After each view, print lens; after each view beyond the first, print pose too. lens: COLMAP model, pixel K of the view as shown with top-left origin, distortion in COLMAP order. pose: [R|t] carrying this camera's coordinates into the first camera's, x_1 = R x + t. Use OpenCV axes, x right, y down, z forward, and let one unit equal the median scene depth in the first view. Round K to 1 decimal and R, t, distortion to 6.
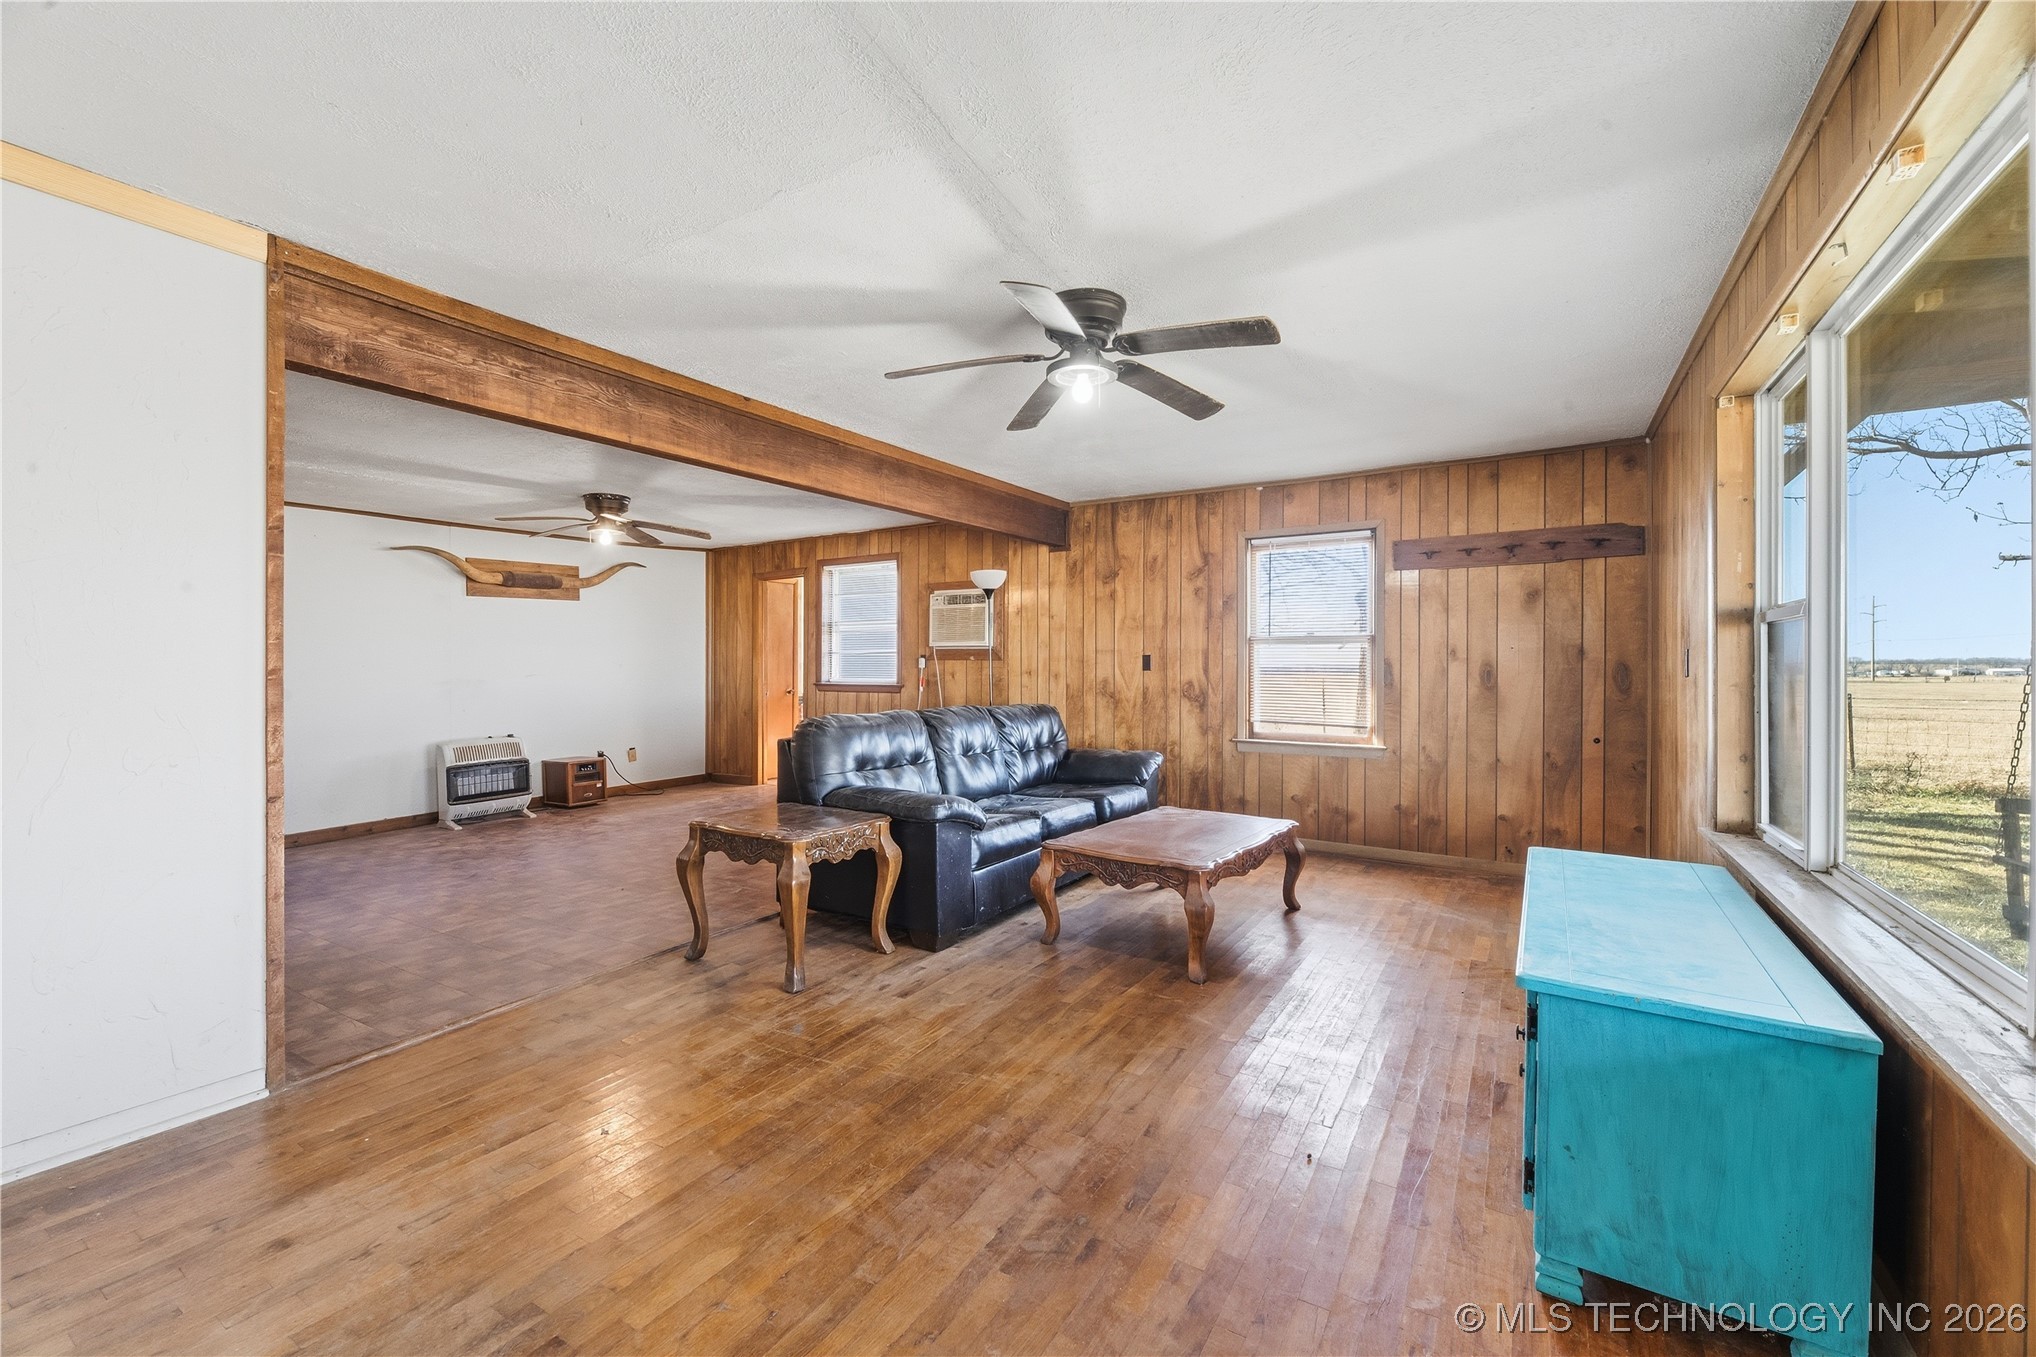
lens RADIAL K [[827.1, 0, 1019.6], [0, 827.1, 671.7], [0, 0, 1]] dist [-0.003762, -0.000863]
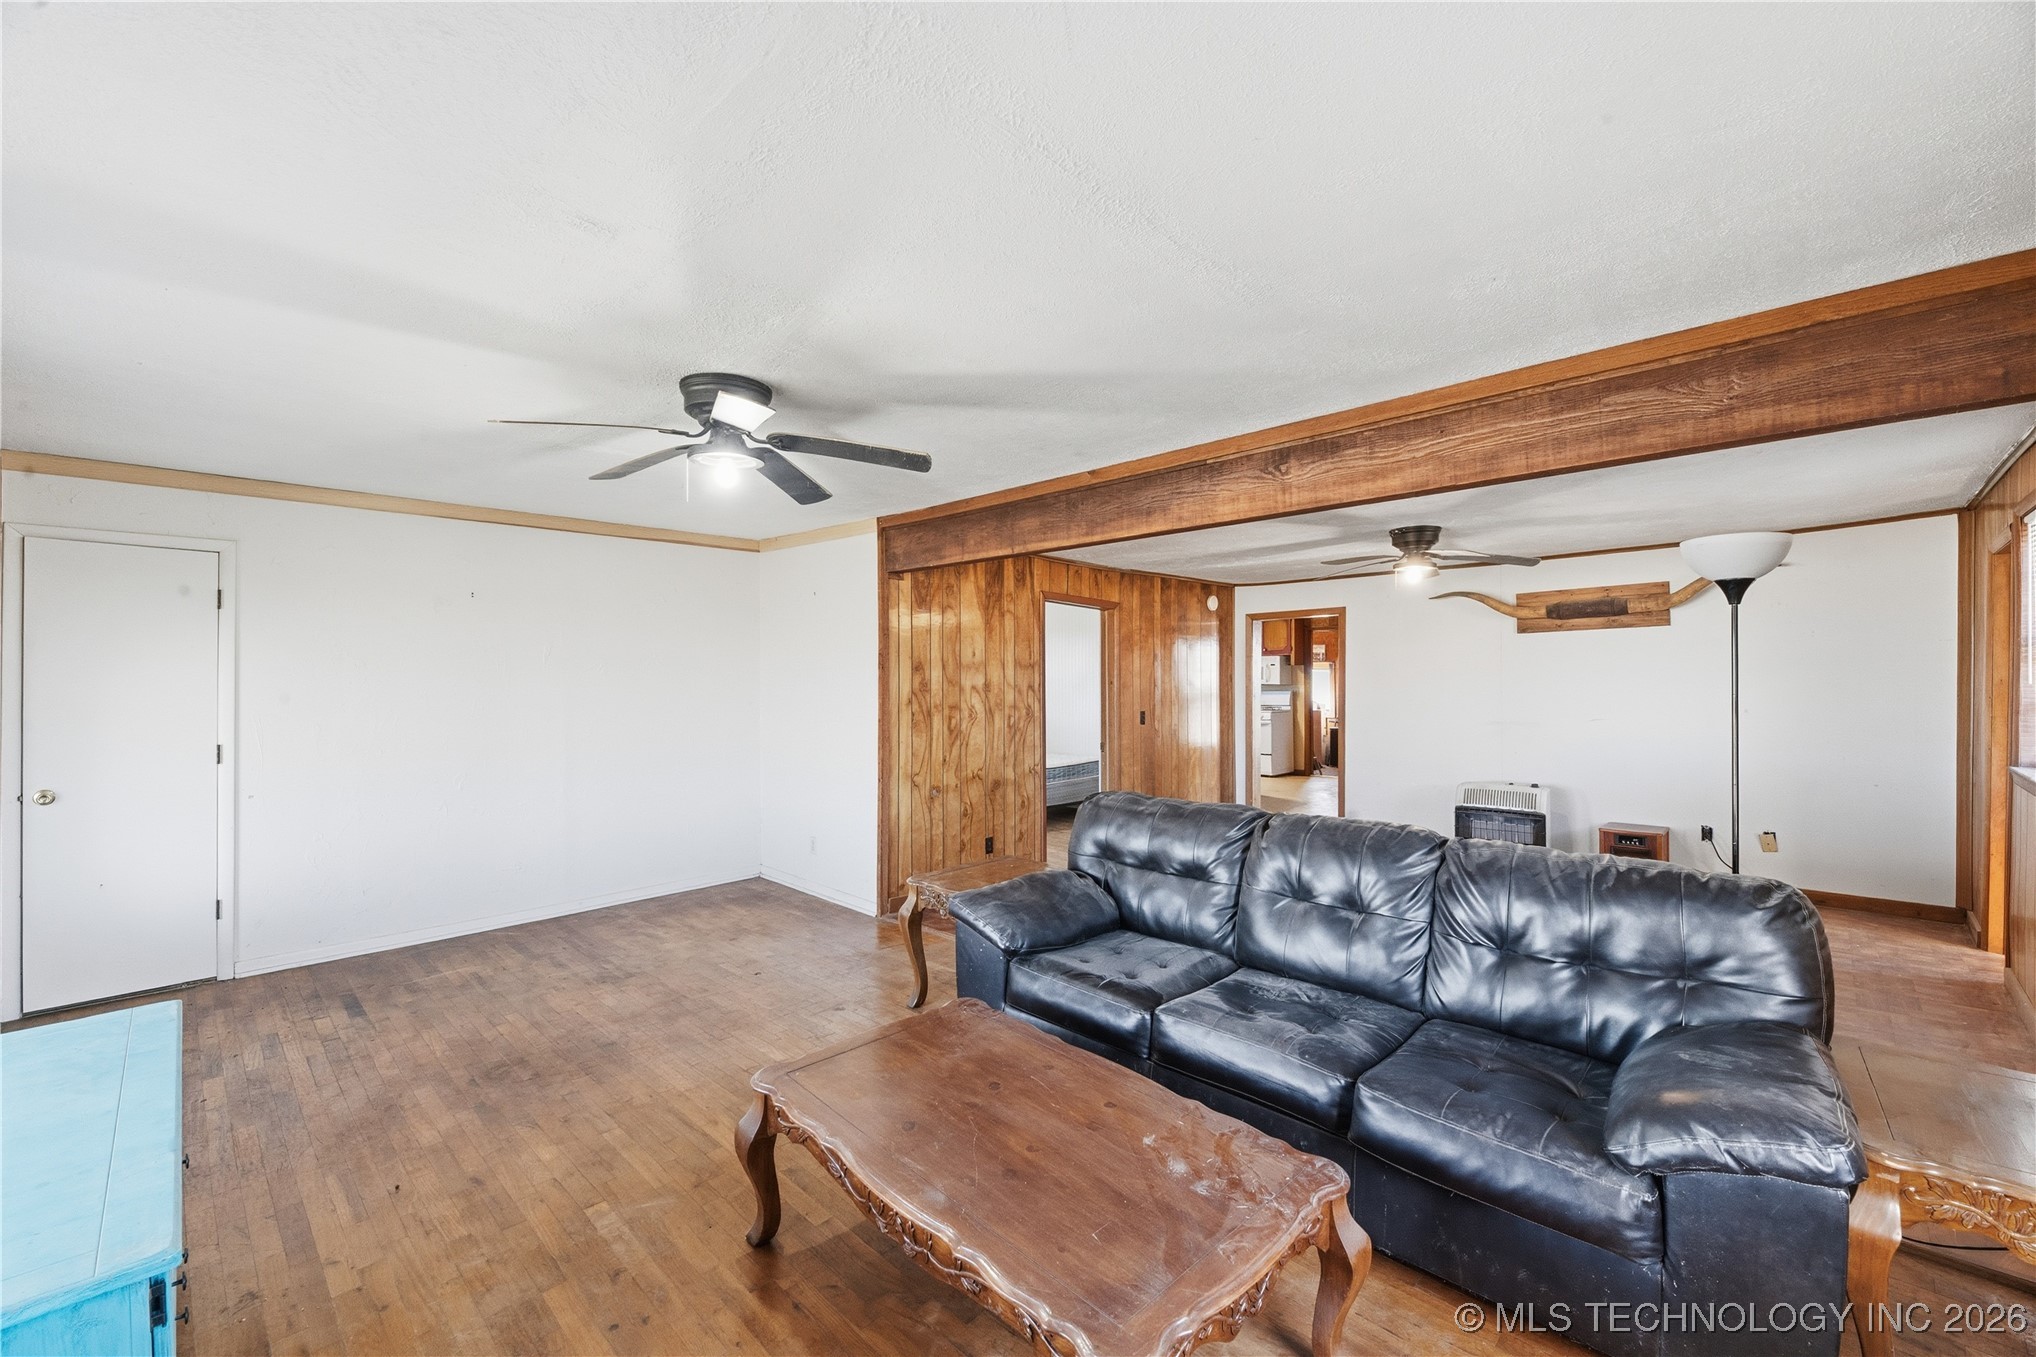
lens RADIAL K [[830.0, 0, 1018.0], [0, 830.0, 678.5], [0, 0, 1]] dist [-0.002812, -0.000759]
pose [[-0.215635, 0.005846, -0.976457, 0.729164], [-0.002958, 0.999974, 0.006640, -0.082253], [0.976470, 0.004320, -0.215612, 1.183138]]
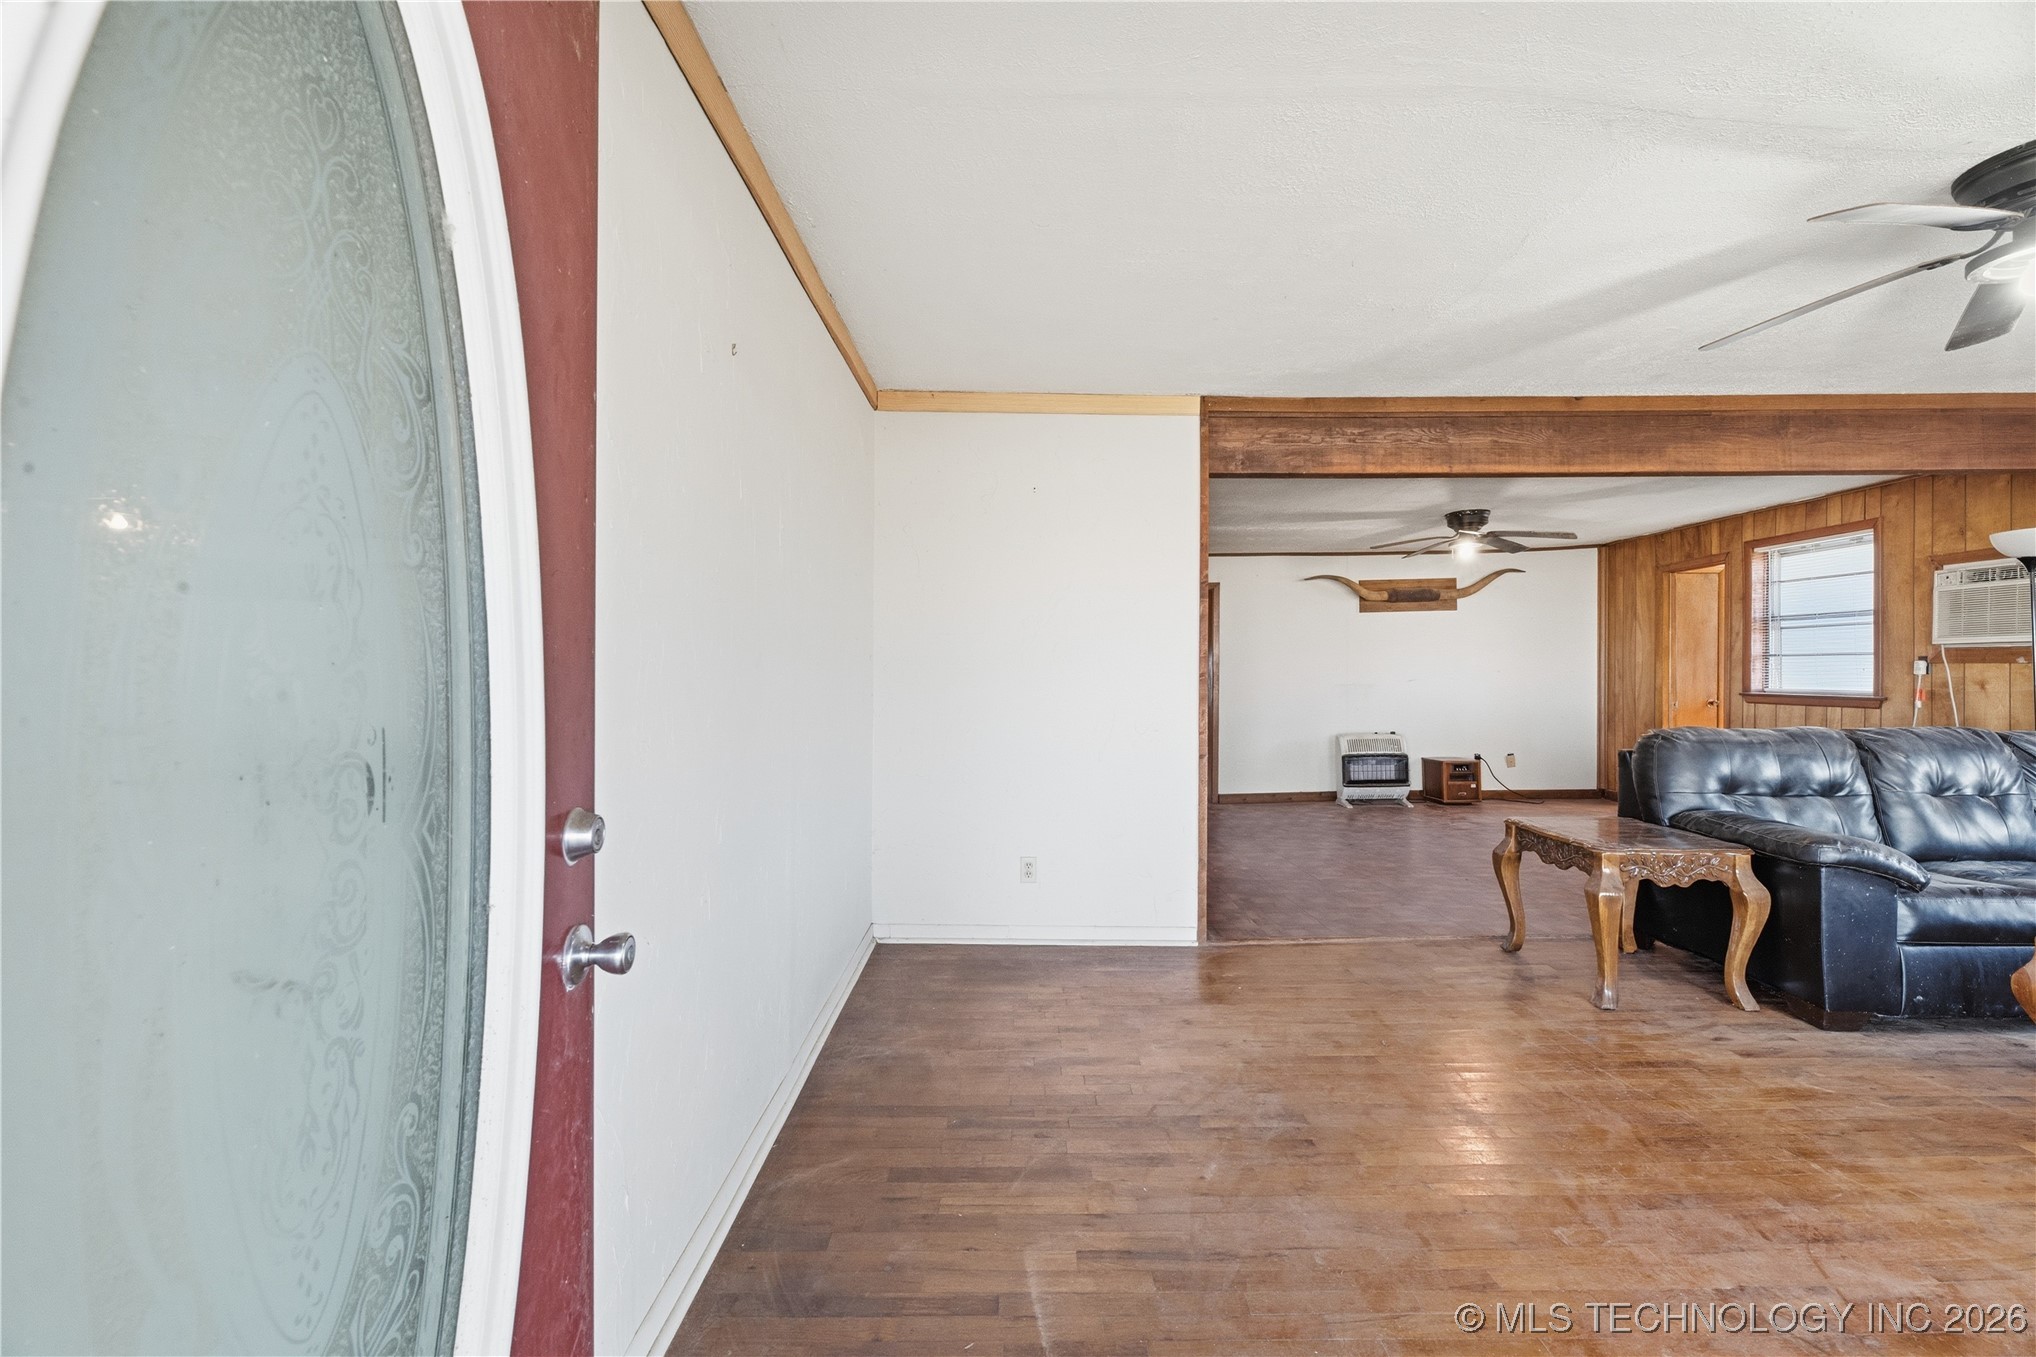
lens RADIAL K [[830.0, 0, 1018.0], [0, 830.0, 678.5], [0, 0, 1]] dist [-0.002812, -0.000759]
pose [[0.525267, 0.006368, -0.850914, 0.159760], [-0.005725, 0.999976, 0.003949, 0.001121], [0.850918, 0.002797, 0.525291, -0.079507]]
